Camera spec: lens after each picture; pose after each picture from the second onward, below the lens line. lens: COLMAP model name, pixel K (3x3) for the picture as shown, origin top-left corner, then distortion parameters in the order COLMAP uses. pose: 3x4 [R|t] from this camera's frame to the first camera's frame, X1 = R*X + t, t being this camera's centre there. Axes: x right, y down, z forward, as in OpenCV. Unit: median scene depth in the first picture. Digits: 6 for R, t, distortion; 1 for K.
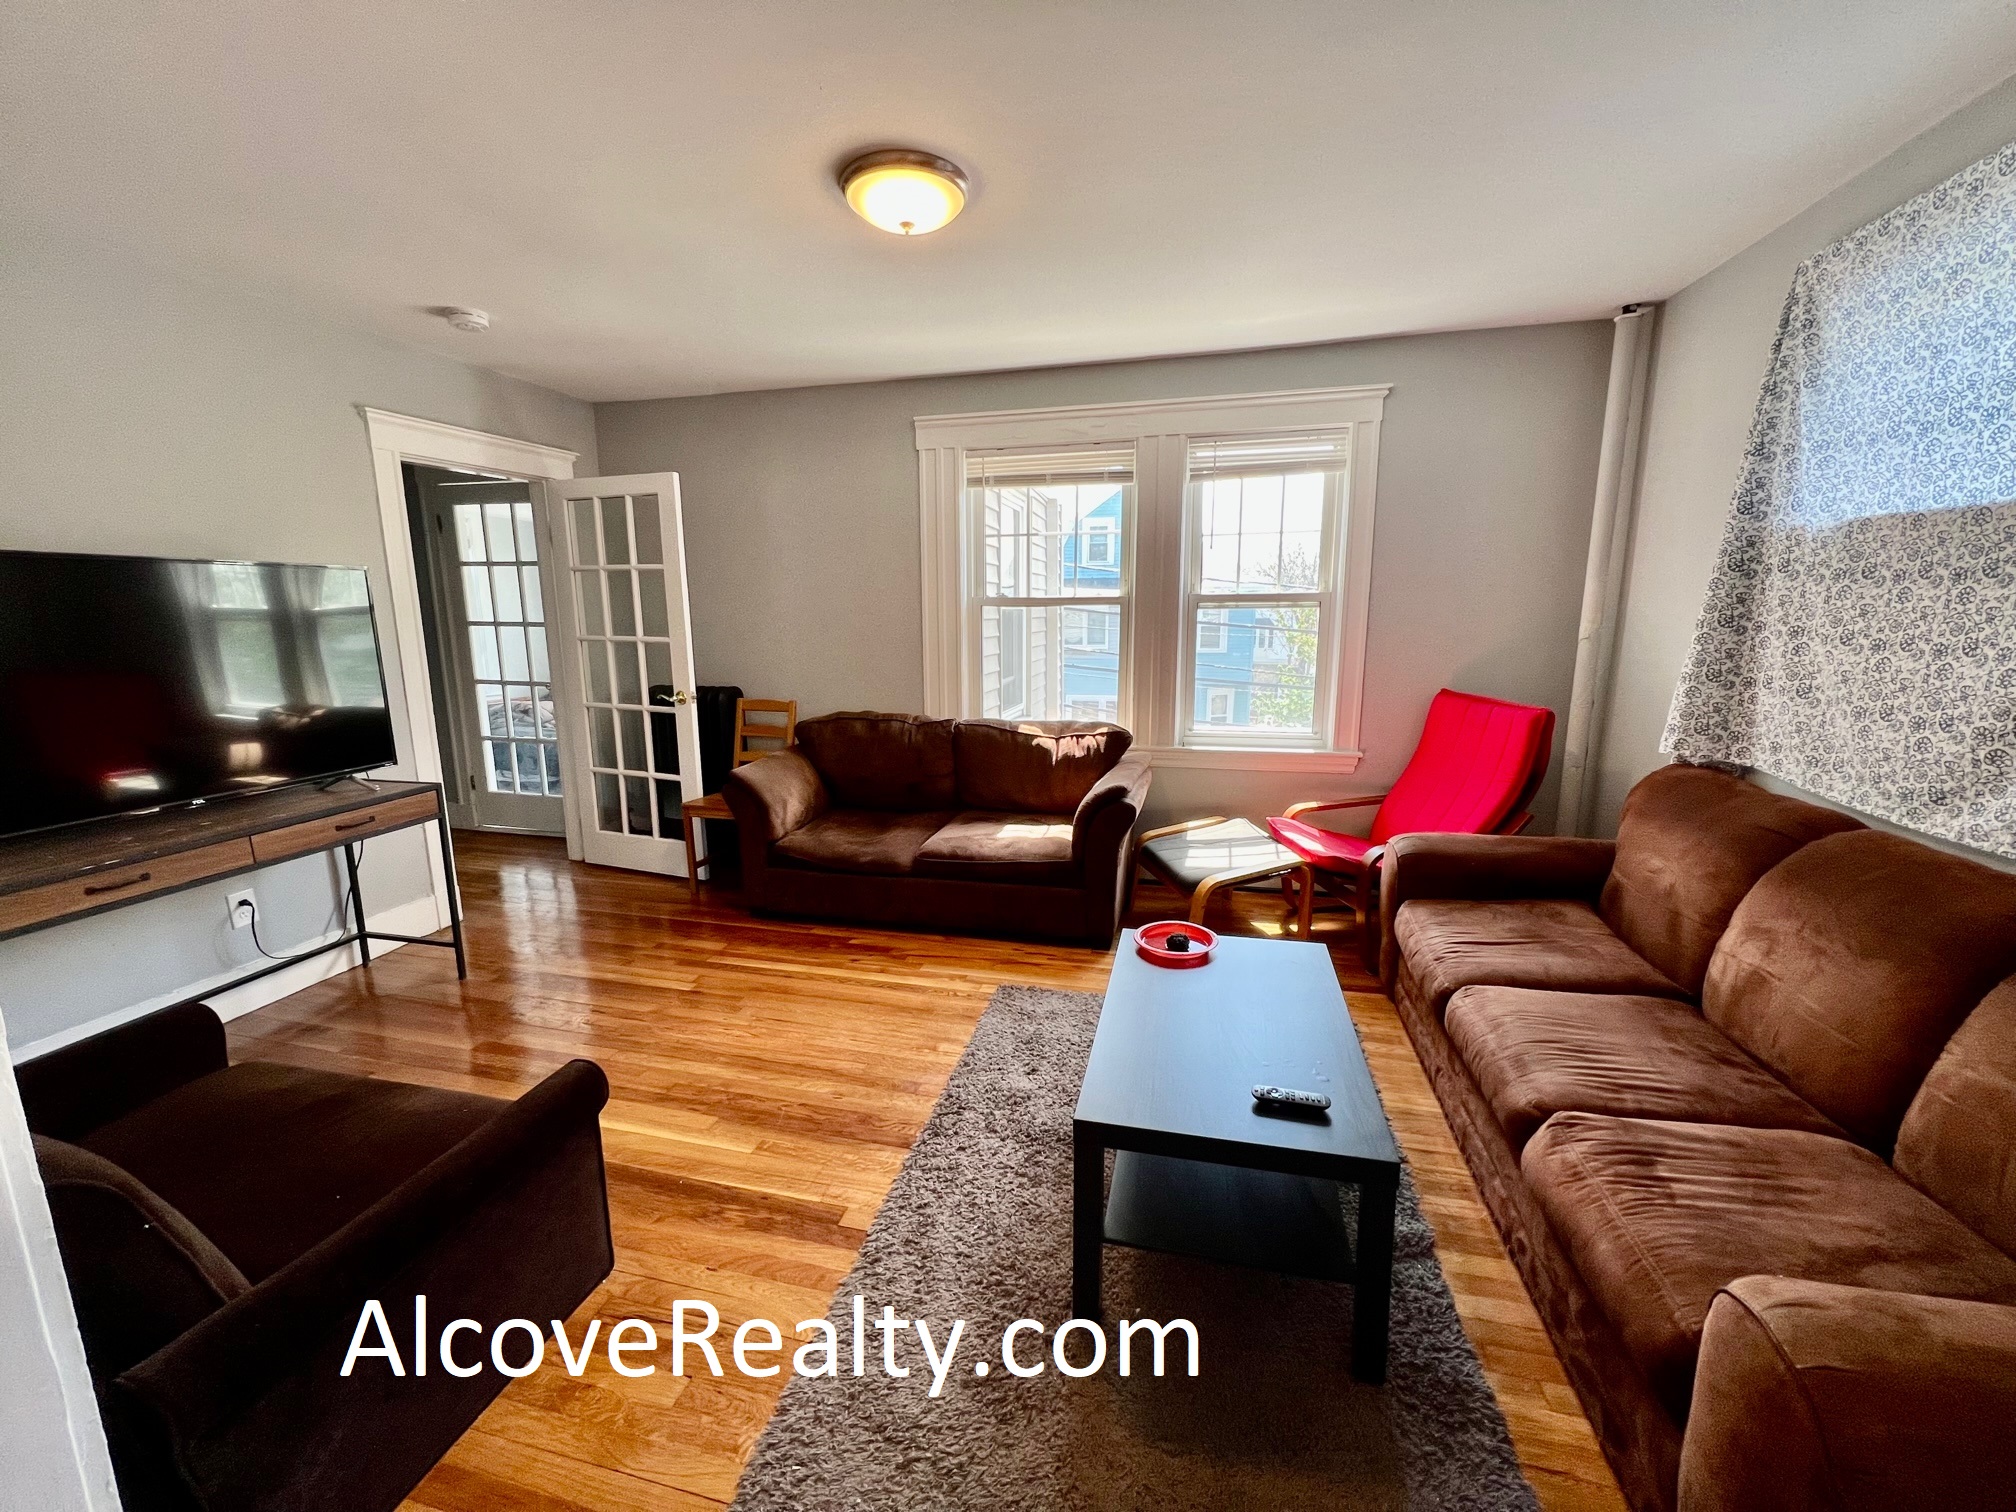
lens RADIAL K [[810.3, 0, 1016.7], [0, 810.3, 755.6], [0, 0, 1]] dist [0.004005, 0.000106]
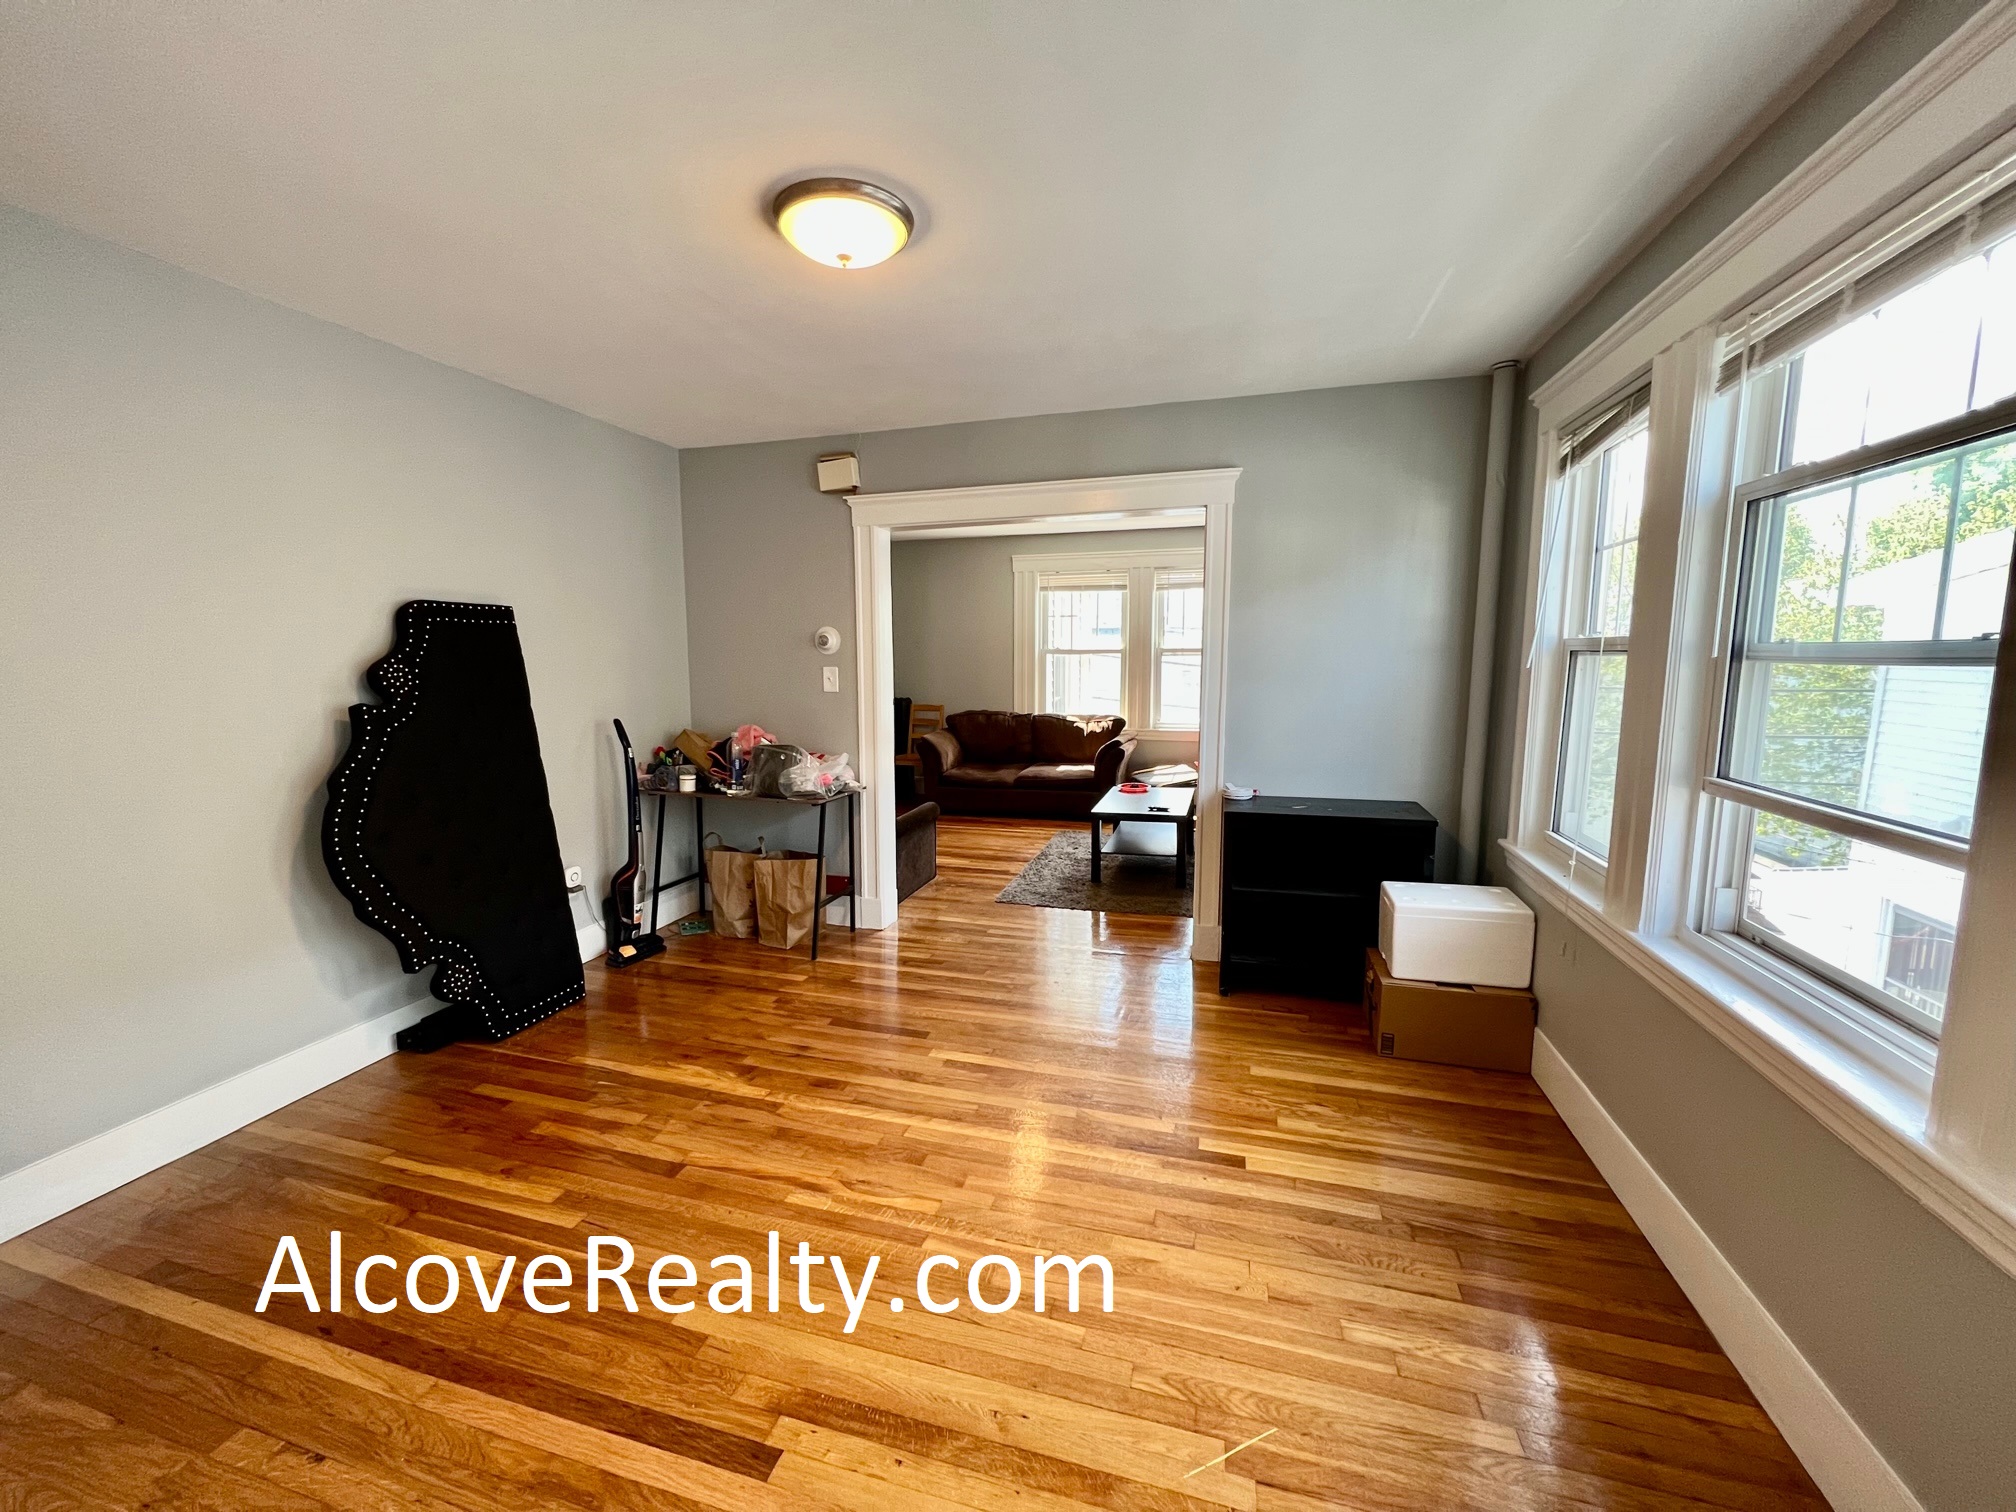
lens RADIAL K [[810.3, 0, 996.8], [0, 810.3, 755.3], [0, 0, 1]] dist [0.004005, 0.000106]
pose [[0.998330, 0.010252, -0.056849, -0.052478], [-0.013503, 0.998277, -0.057106, 0.166188], [0.056166, 0.057778, 0.996748, -0.906519]]
